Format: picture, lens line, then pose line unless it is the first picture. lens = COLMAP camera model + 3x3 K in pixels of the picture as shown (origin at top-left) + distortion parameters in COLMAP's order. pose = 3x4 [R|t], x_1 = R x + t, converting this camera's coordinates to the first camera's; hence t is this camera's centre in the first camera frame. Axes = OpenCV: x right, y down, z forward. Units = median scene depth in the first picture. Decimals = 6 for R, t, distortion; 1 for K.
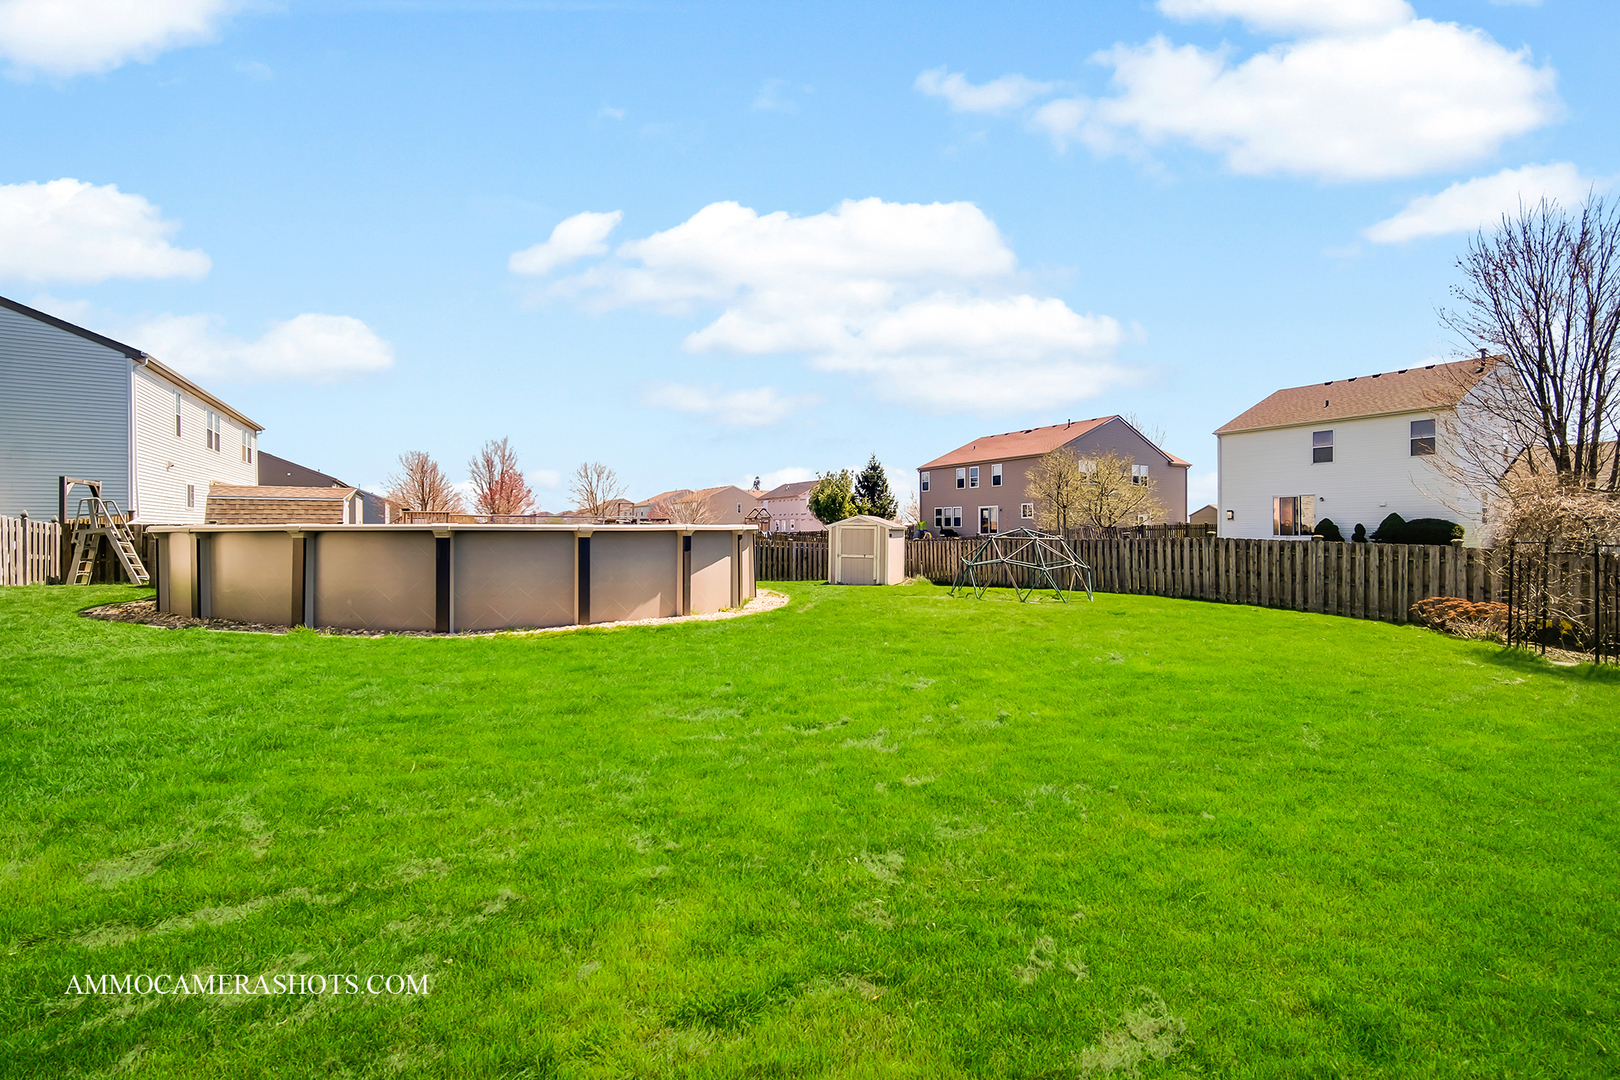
lens RADIAL K [[653.1, 0, 816.4], [0, 653.1, 531.5], [0, 0, 1]] dist [0.001308, -0.000152]
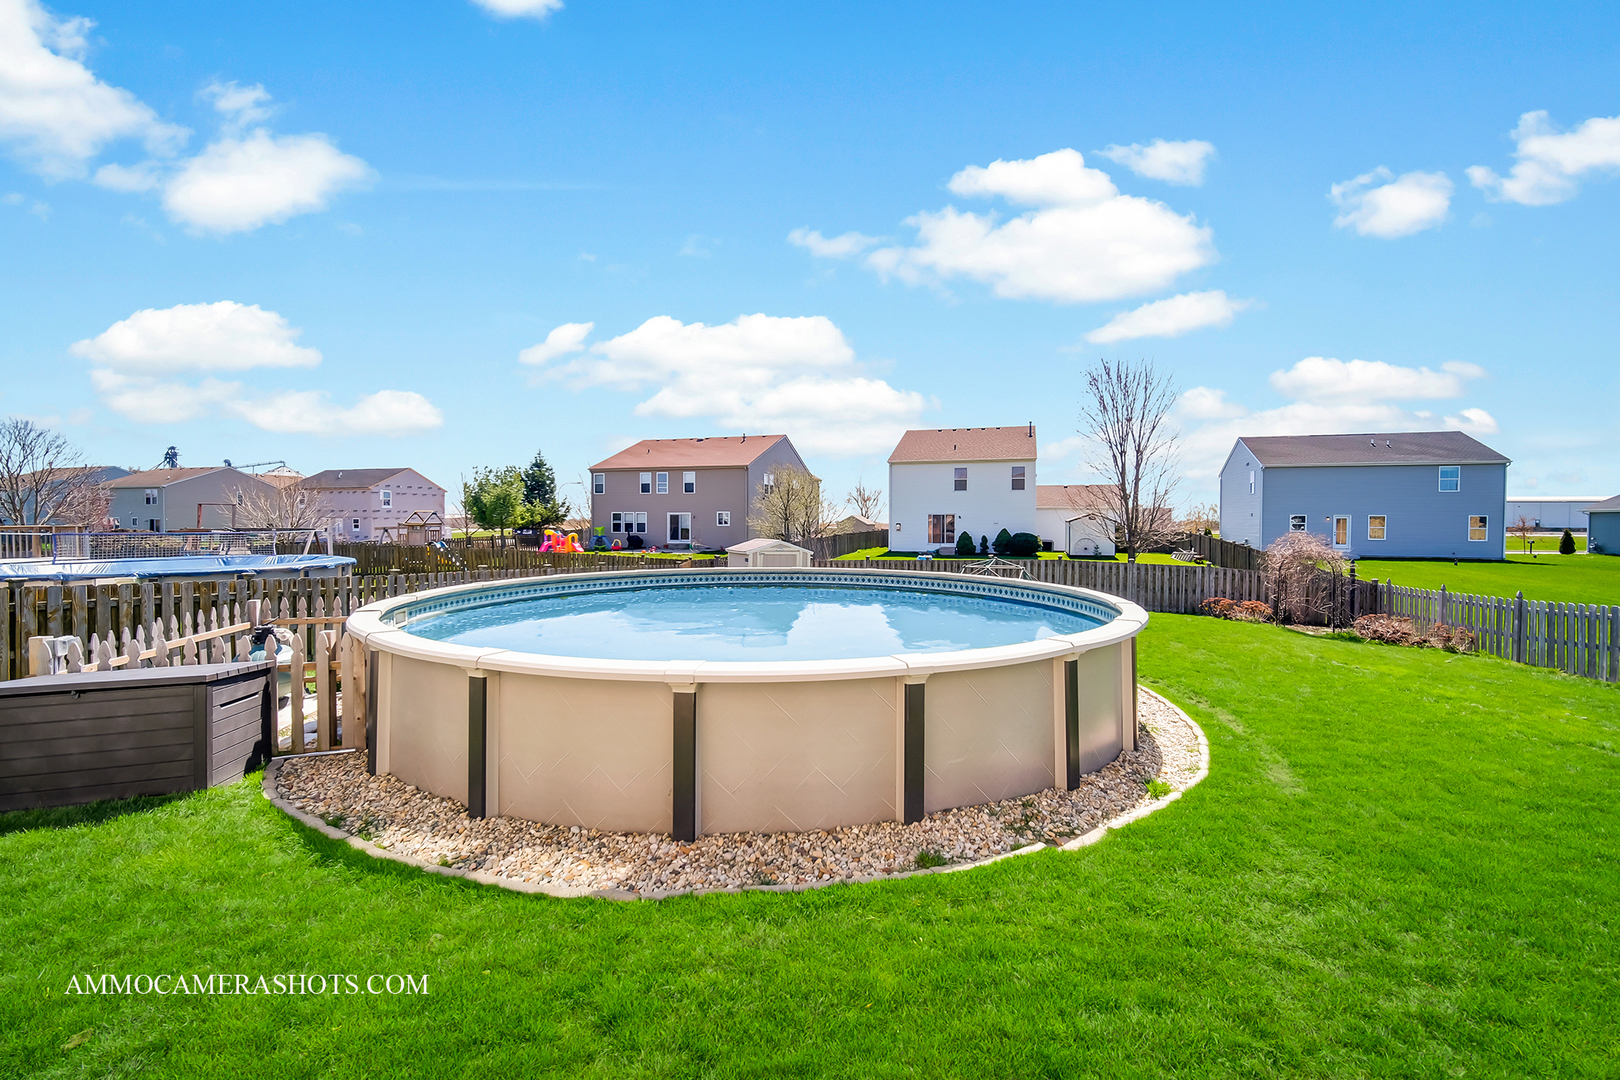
lens RADIAL K [[653.1, 0, 814.7], [0, 653.1, 533.8], [0, 0, 1]] dist [0.001308, -0.000152]
pose [[0.756220, -0.006281, 0.654288, -0.381209], [-0.003772, 0.999895, 0.013958, -0.034816], [-0.654307, -0.013023, 0.756117, 0.170984]]
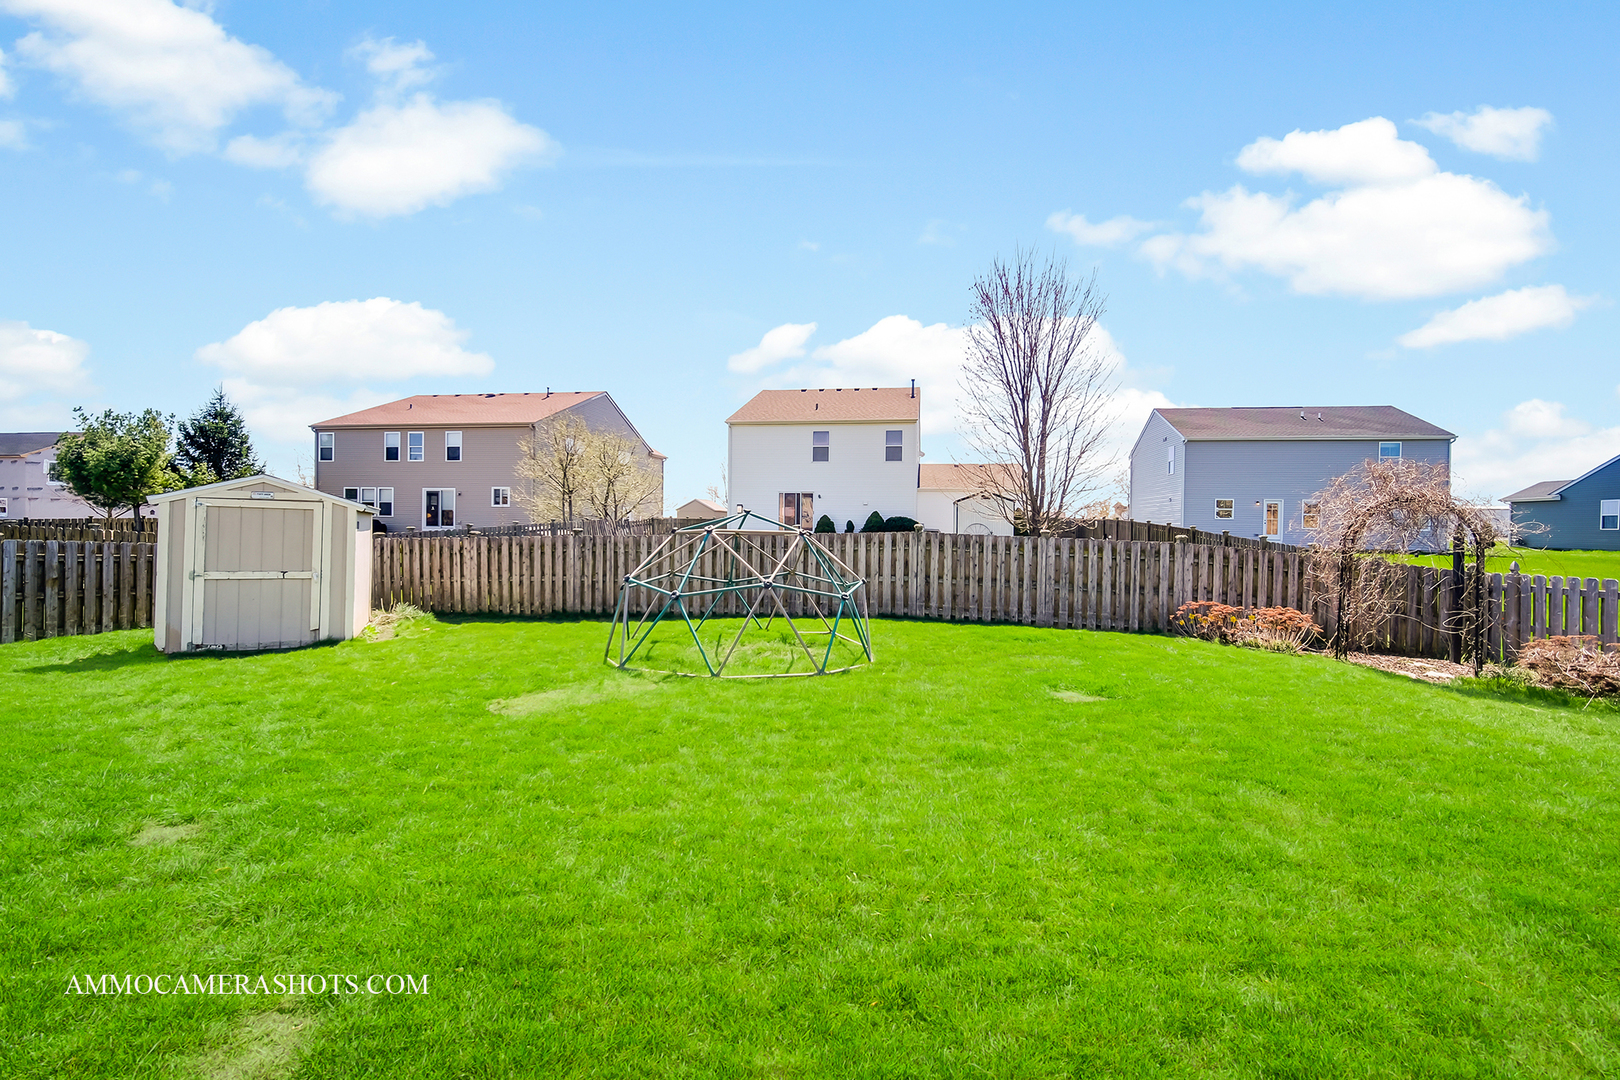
lens RADIAL K [[653.1, 0, 820.1], [0, 653.1, 534.4], [0, 0, 1]] dist [0.001308, -0.000152]
pose [[0.654395, 0.002692, 0.756148, -0.011015], [-0.010974, 0.999922, 0.005937, 0.004888], [-0.756073, -0.012183, 0.654374, 0.340906]]
